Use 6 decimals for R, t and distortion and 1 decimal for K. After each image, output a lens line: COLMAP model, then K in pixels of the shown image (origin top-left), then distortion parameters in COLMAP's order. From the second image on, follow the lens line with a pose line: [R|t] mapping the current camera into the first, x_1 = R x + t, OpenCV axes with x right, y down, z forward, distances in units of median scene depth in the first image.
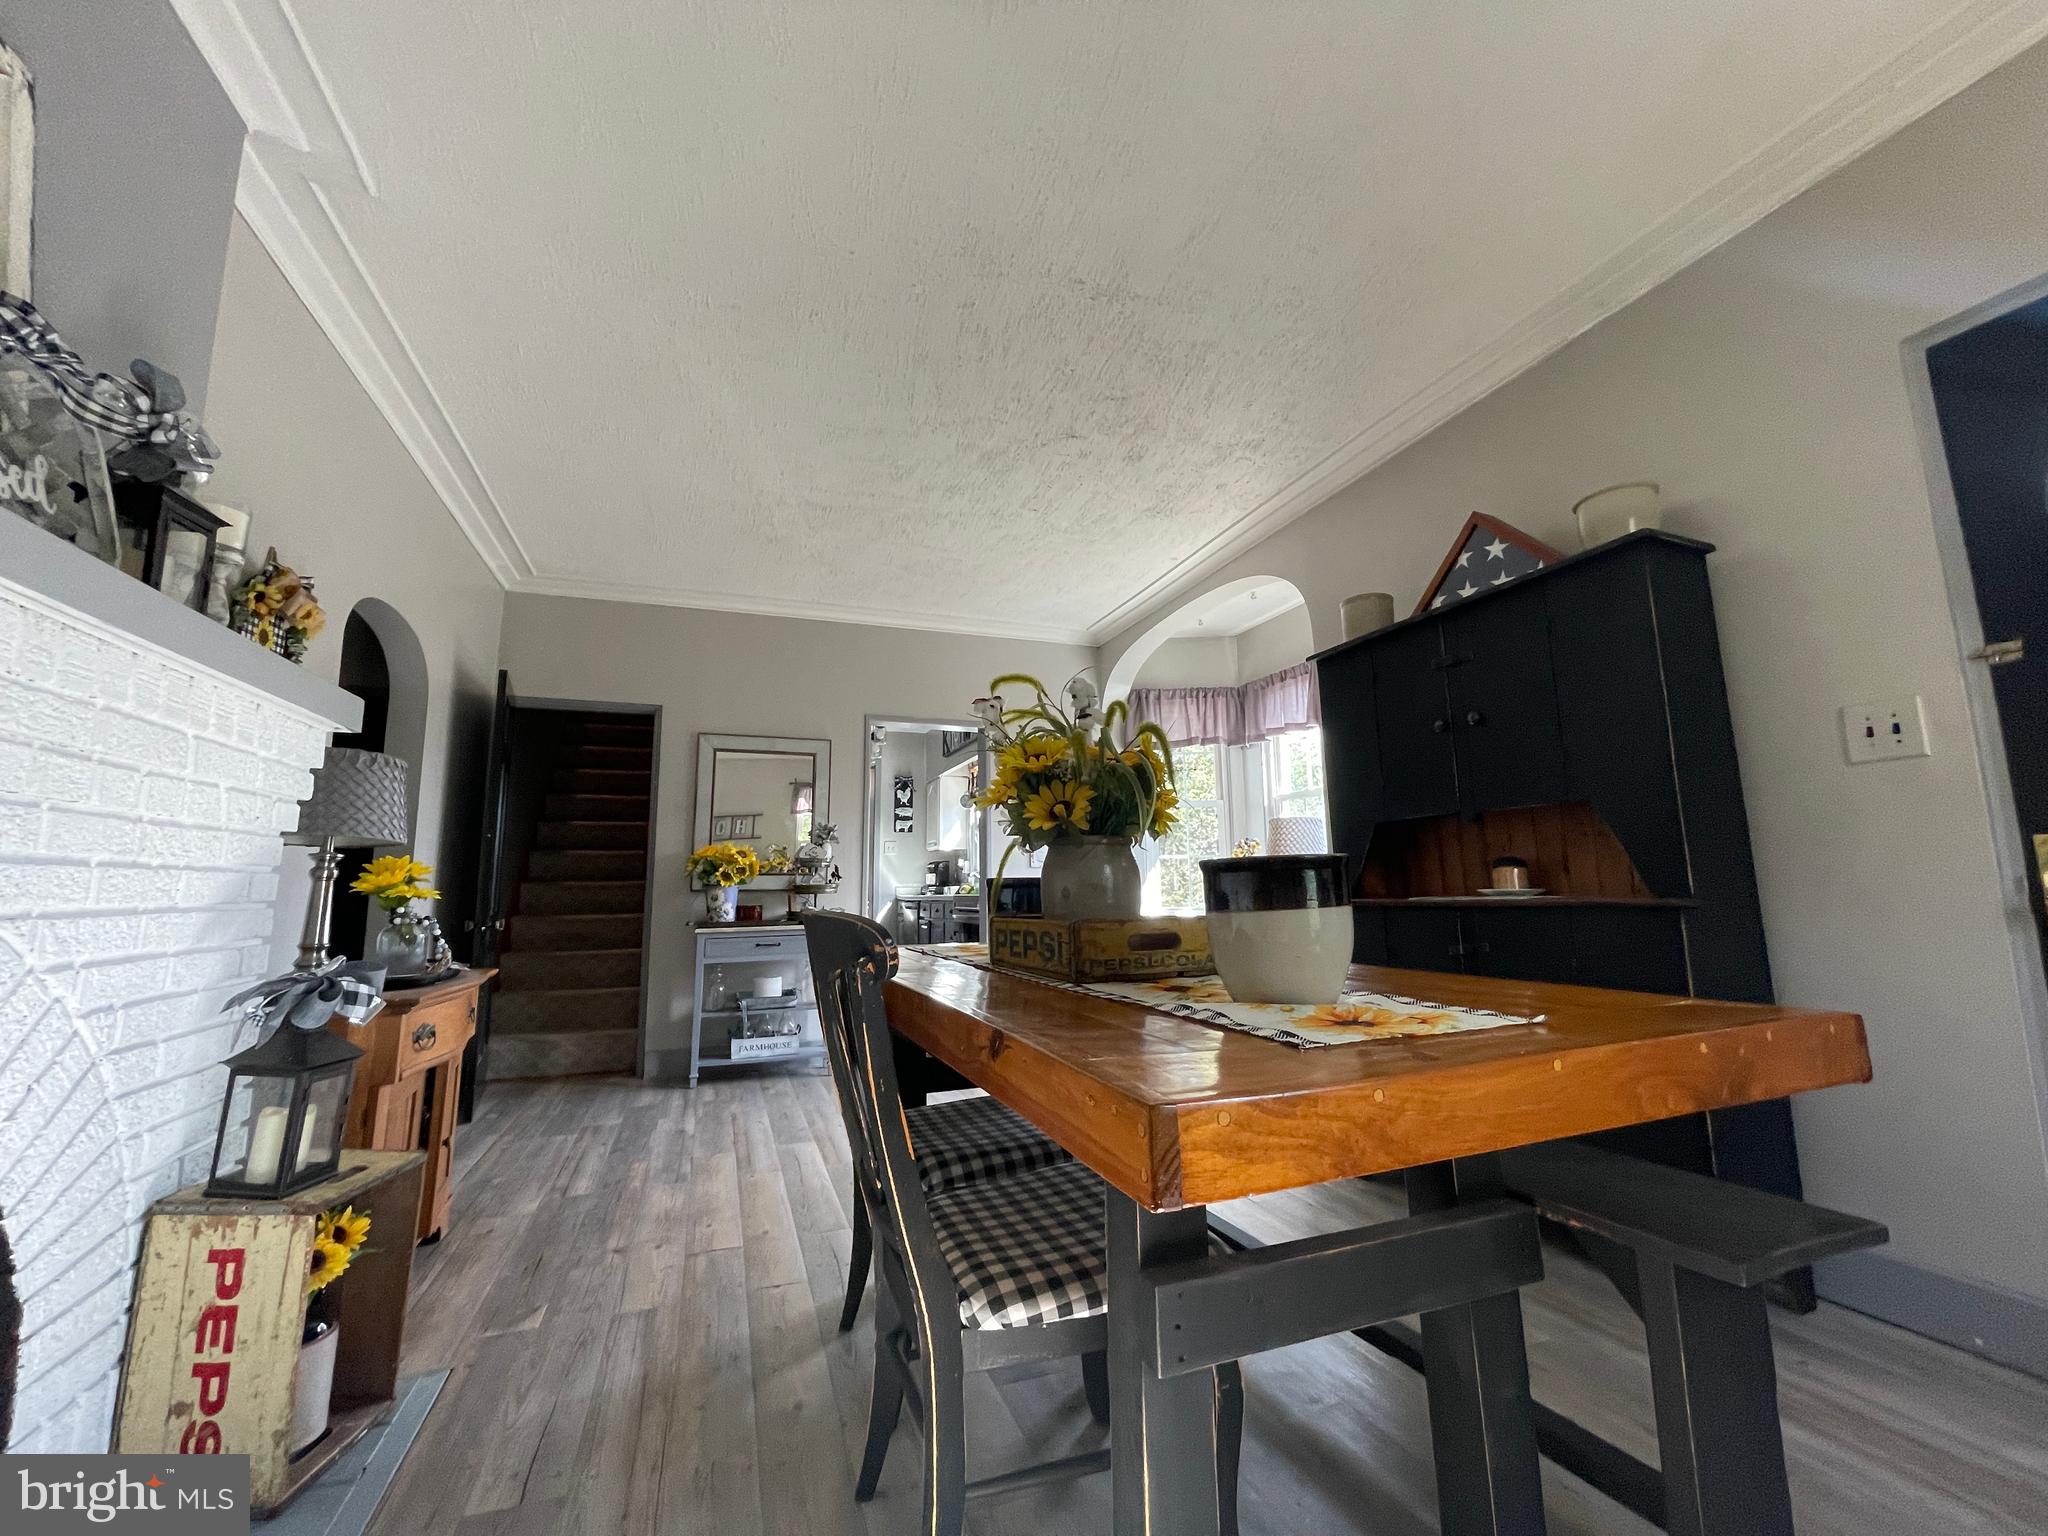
lens RADIAL K [[823.4, 0, 1020.8], [0, 823.4, 766.2], [0, 0, 1]] dist [-0.003095, -0.001004]
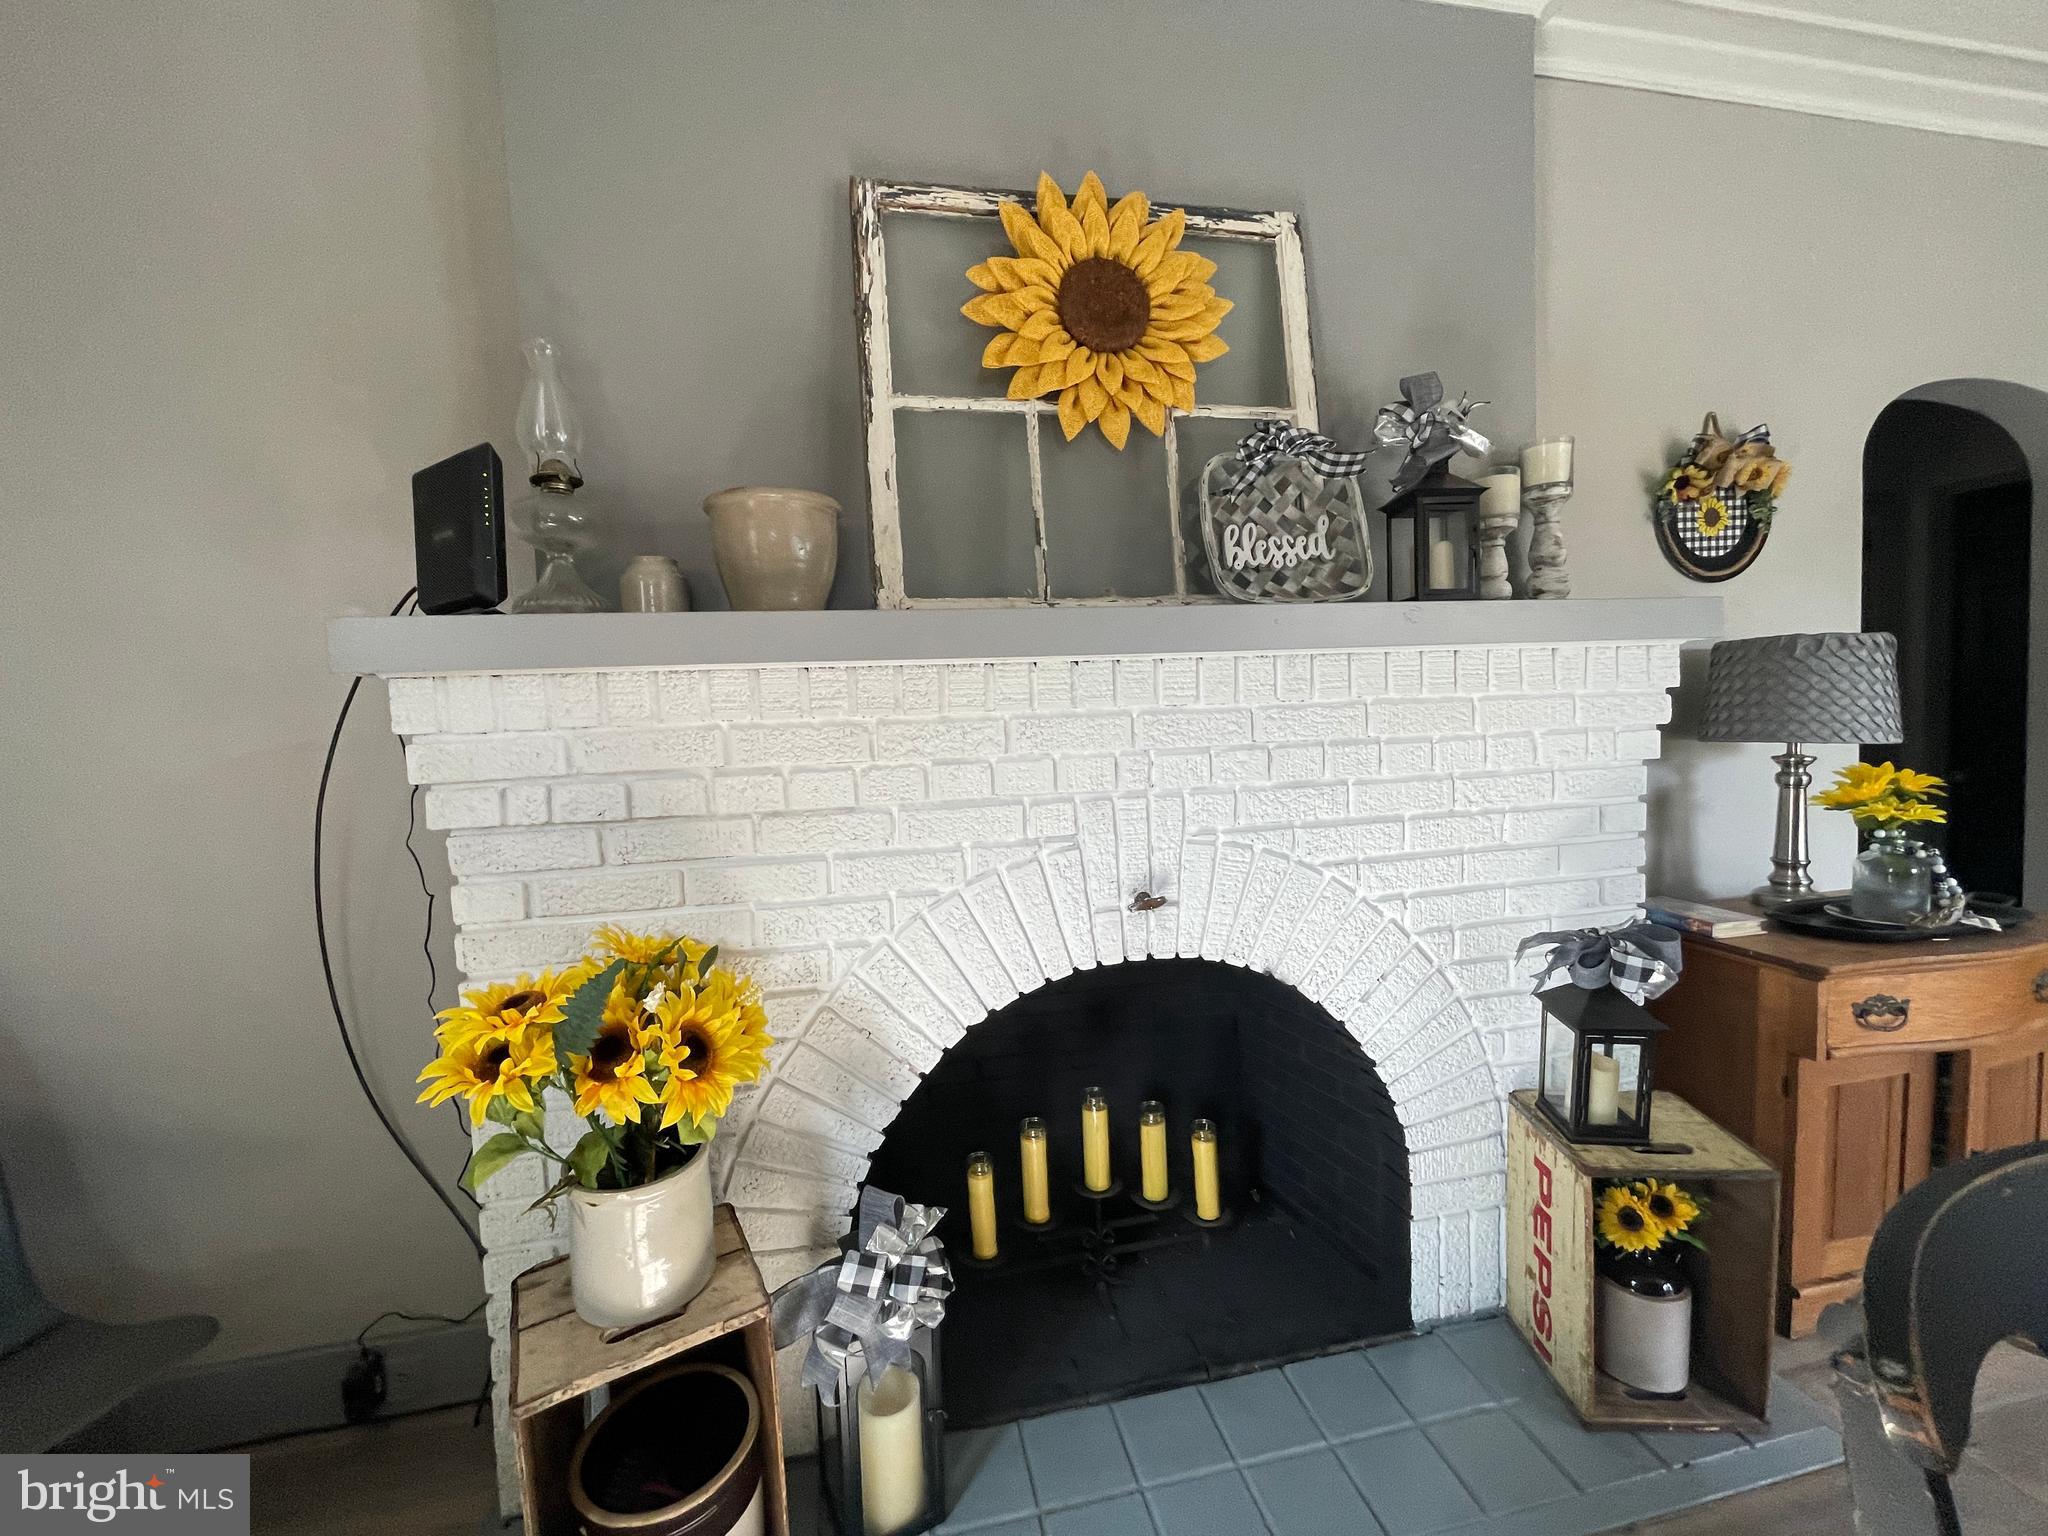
lens RADIAL K [[823.4, 0, 1021.1], [0, 823.4, 770.3], [0, 0, 1]] dist [-0.003095, -0.001004]
pose [[-0.156396, 0.074069, -0.984913, 0.173208], [0.190467, 0.980729, 0.043510, -0.100386], [0.969156, -0.180789, -0.167489, 0.531518]]
